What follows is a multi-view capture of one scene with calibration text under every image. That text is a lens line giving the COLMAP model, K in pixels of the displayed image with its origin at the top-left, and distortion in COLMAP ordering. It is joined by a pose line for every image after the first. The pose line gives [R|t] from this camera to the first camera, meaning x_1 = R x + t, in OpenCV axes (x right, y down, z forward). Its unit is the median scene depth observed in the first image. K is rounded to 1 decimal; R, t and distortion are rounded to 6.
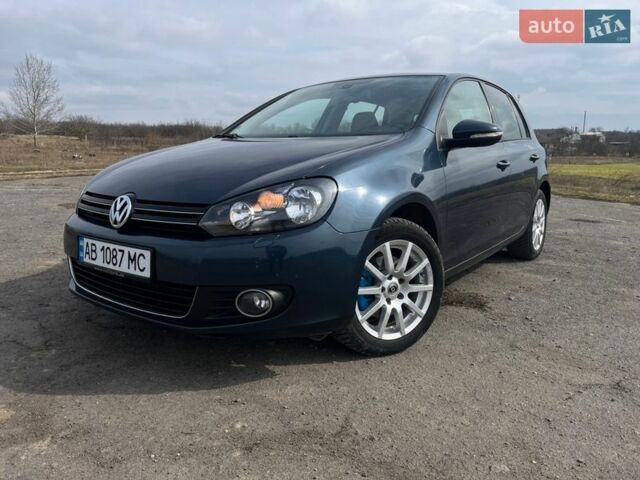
lens RADIAL K [[483.9, 0, 320.0], [0, 483.9, 240.0], [0, 0, 1]] dist [0.030183, -0.003600]
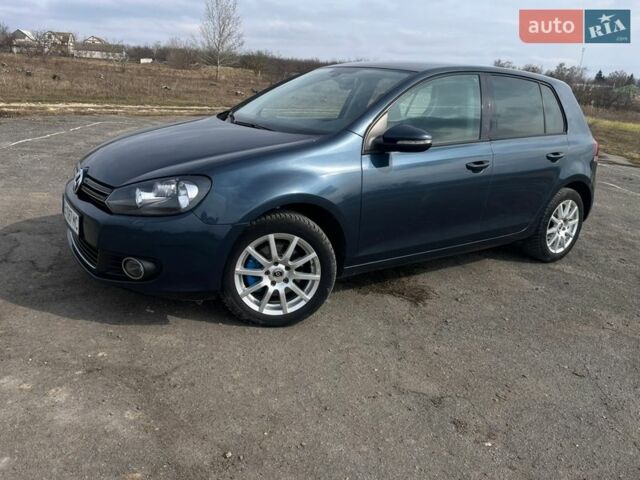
lens RADIAL K [[483.9, 0, 320.0], [0, 483.9, 240.0], [0, 0, 1]] dist [0.030183, -0.003600]
pose [[0.944608, 0.156943, -0.288242, 0.560539], [-0.124151, 0.983864, 0.128836, -0.138995], [0.303811, -0.085914, 0.948851, -0.066344]]
